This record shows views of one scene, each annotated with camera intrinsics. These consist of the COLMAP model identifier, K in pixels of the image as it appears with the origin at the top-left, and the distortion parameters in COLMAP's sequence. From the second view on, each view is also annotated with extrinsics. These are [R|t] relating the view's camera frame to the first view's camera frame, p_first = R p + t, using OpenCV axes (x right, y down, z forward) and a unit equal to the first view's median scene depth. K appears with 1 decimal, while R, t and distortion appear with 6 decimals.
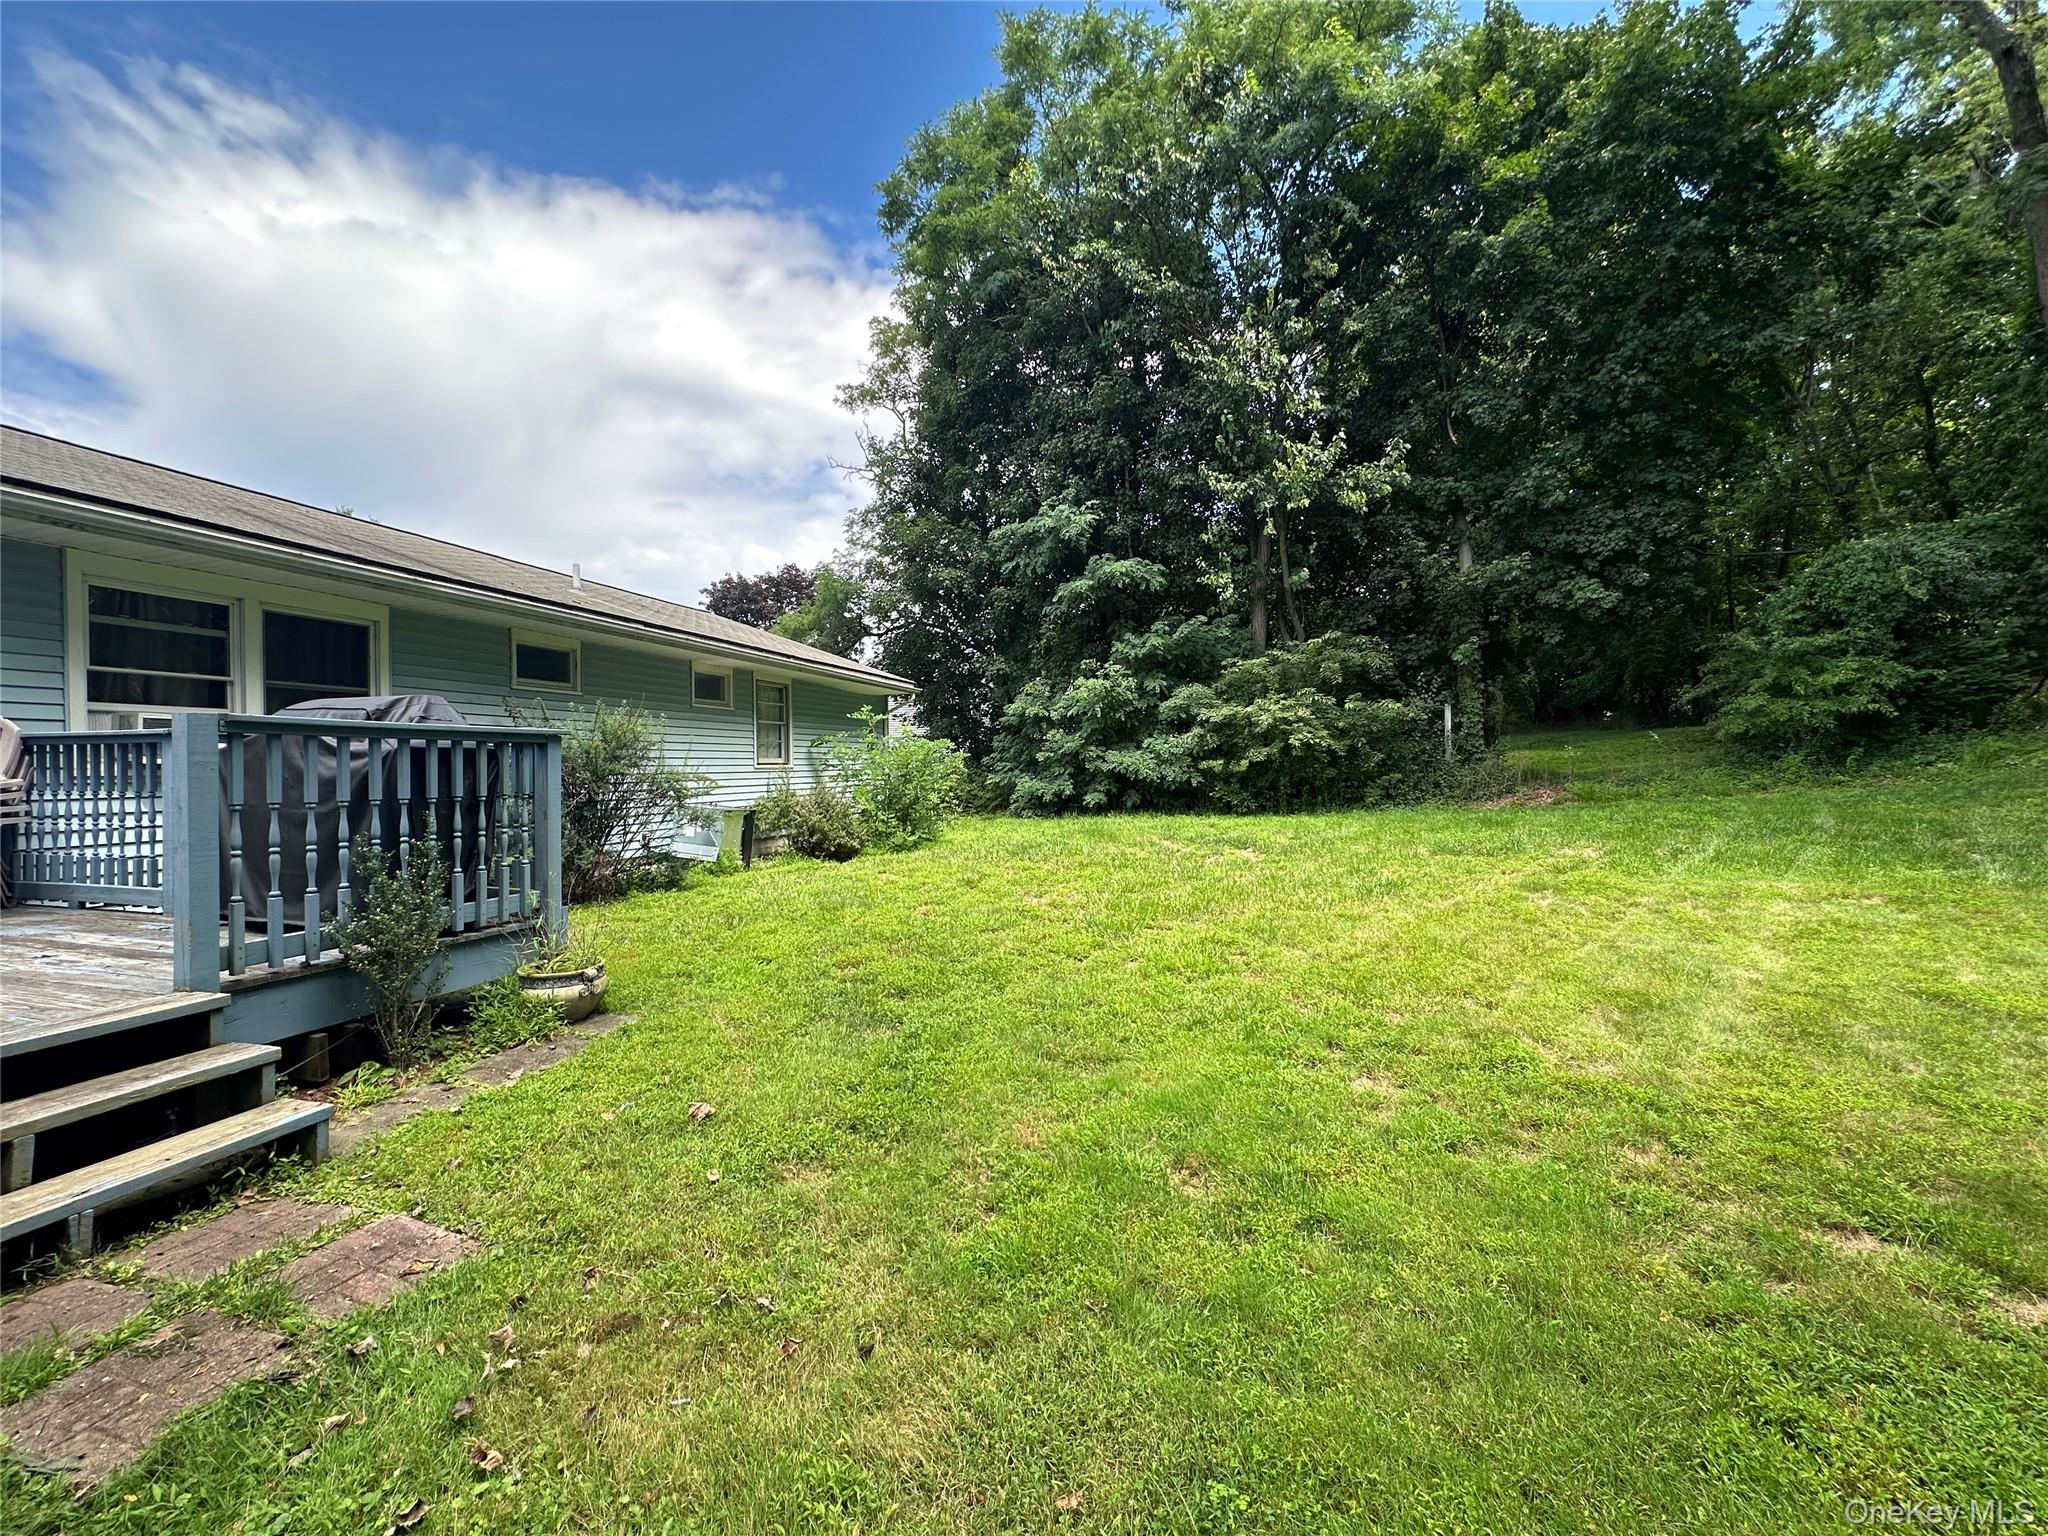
lens RADIAL K [[816.1, 0, 1020.9], [0, 816.1, 766.2], [0, 0, 1]] dist [-0.009629, 0.004277]
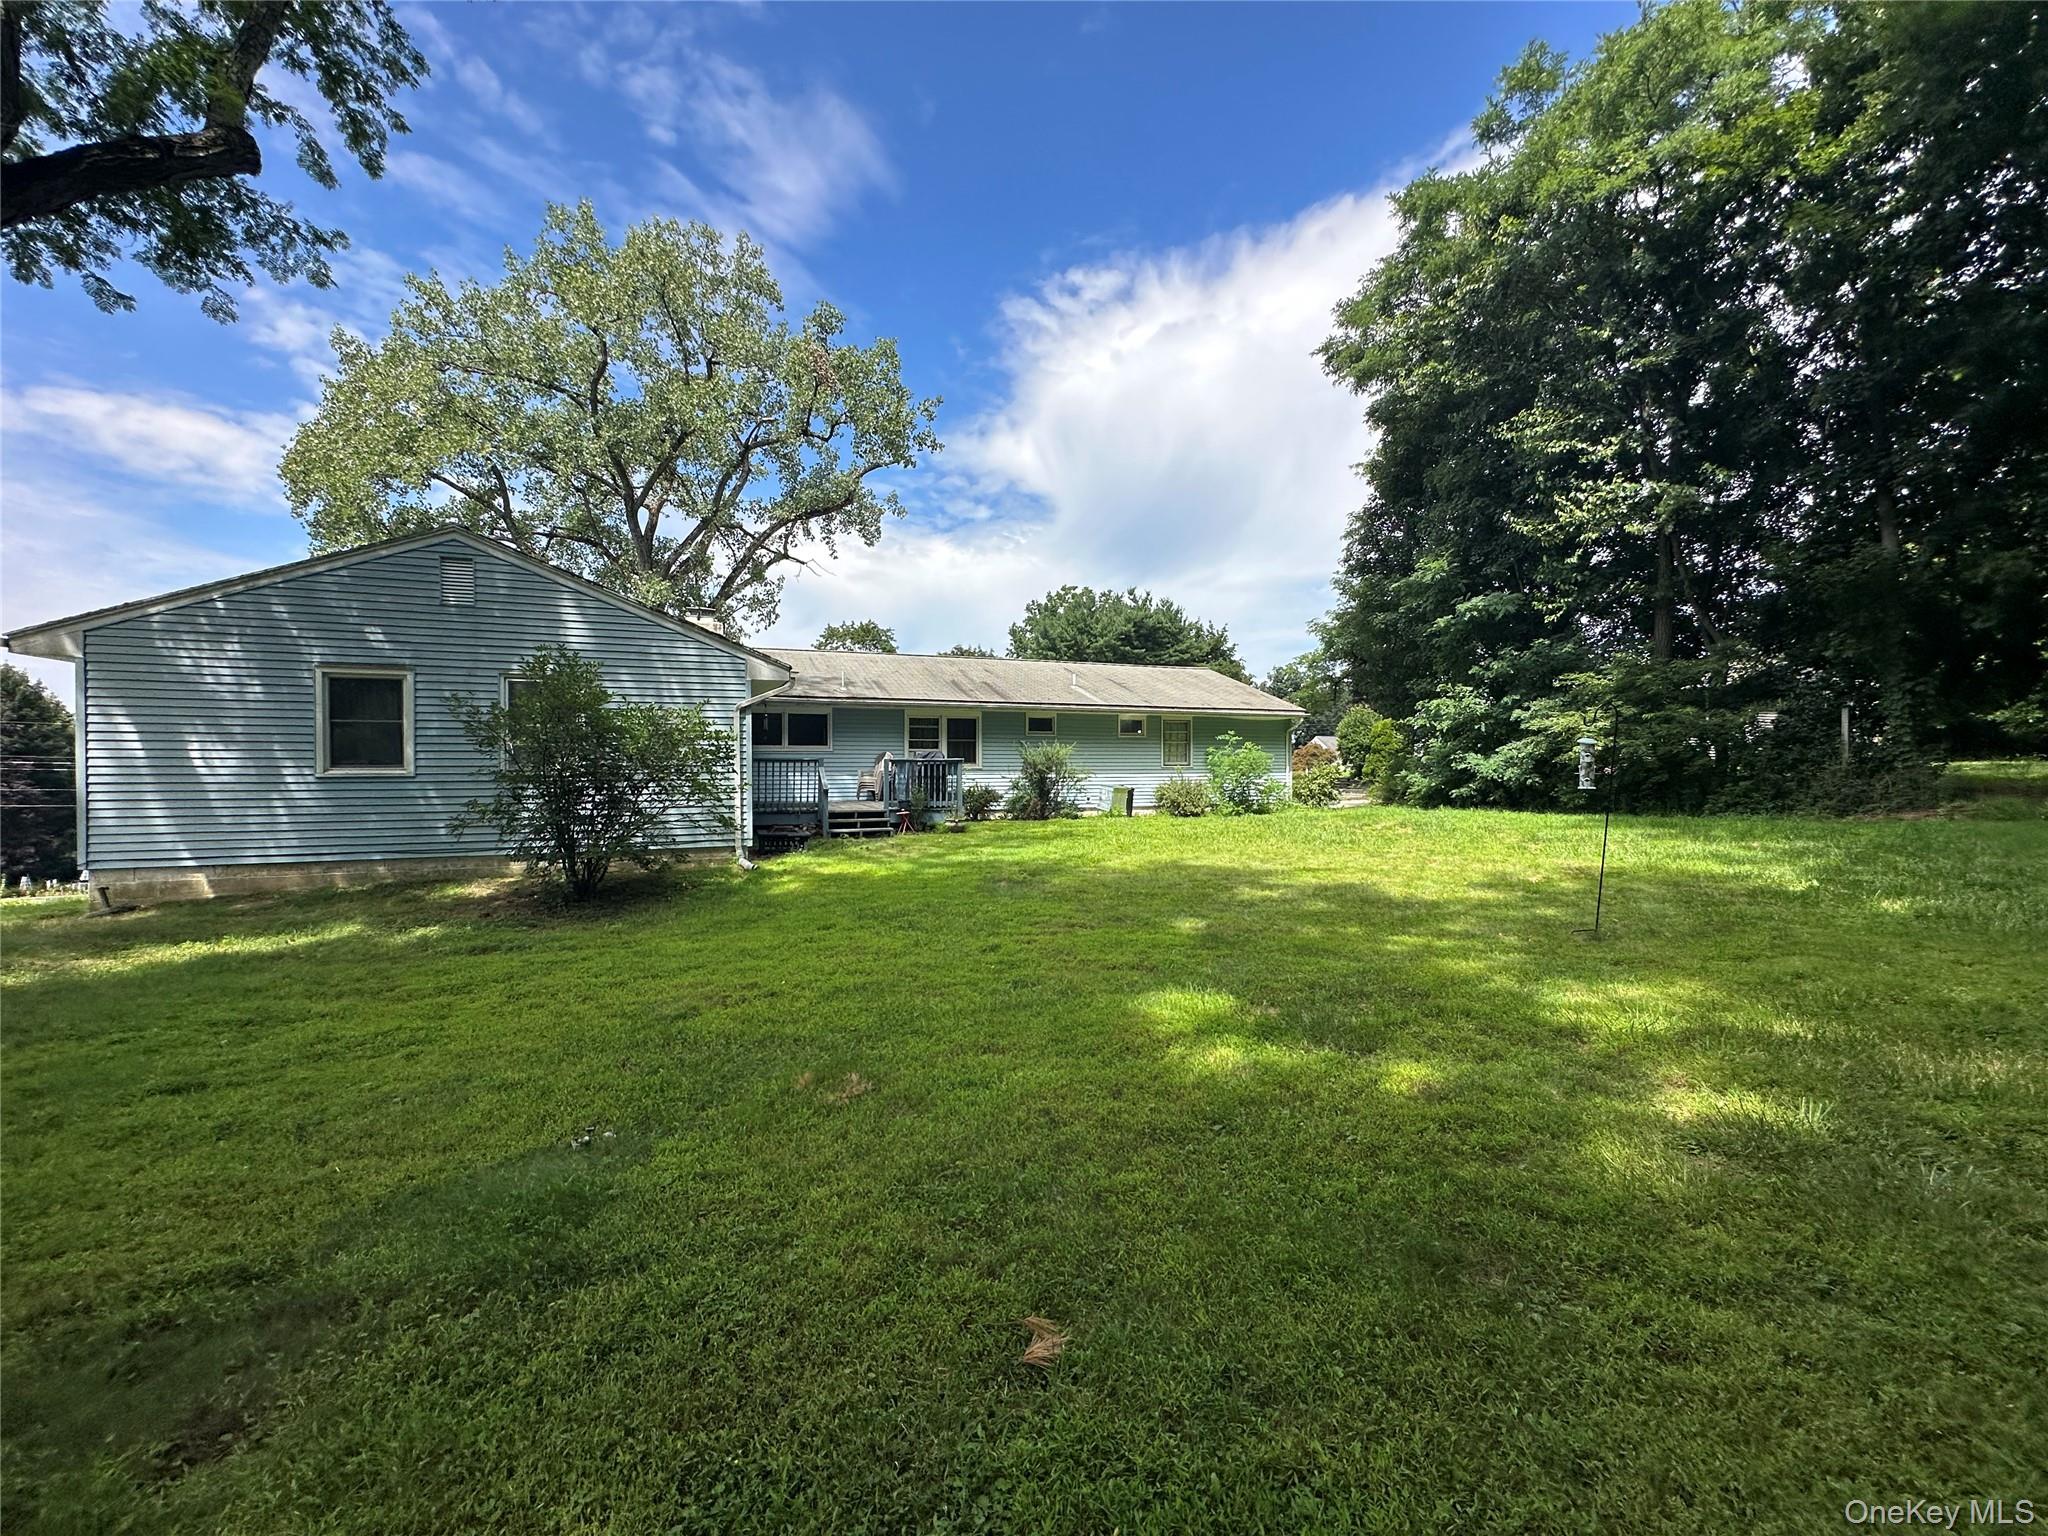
lens RADIAL K [[816.1, 0, 1020.9], [0, 816.1, 766.2], [0, 0, 1]] dist [-0.009629, 0.004277]
pose [[0.647399, 0.019073, -0.761912, 0.607949], [-0.003253, 0.999747, 0.022263, -0.026606], [0.762144, -0.011934, 0.647298, -0.306306]]
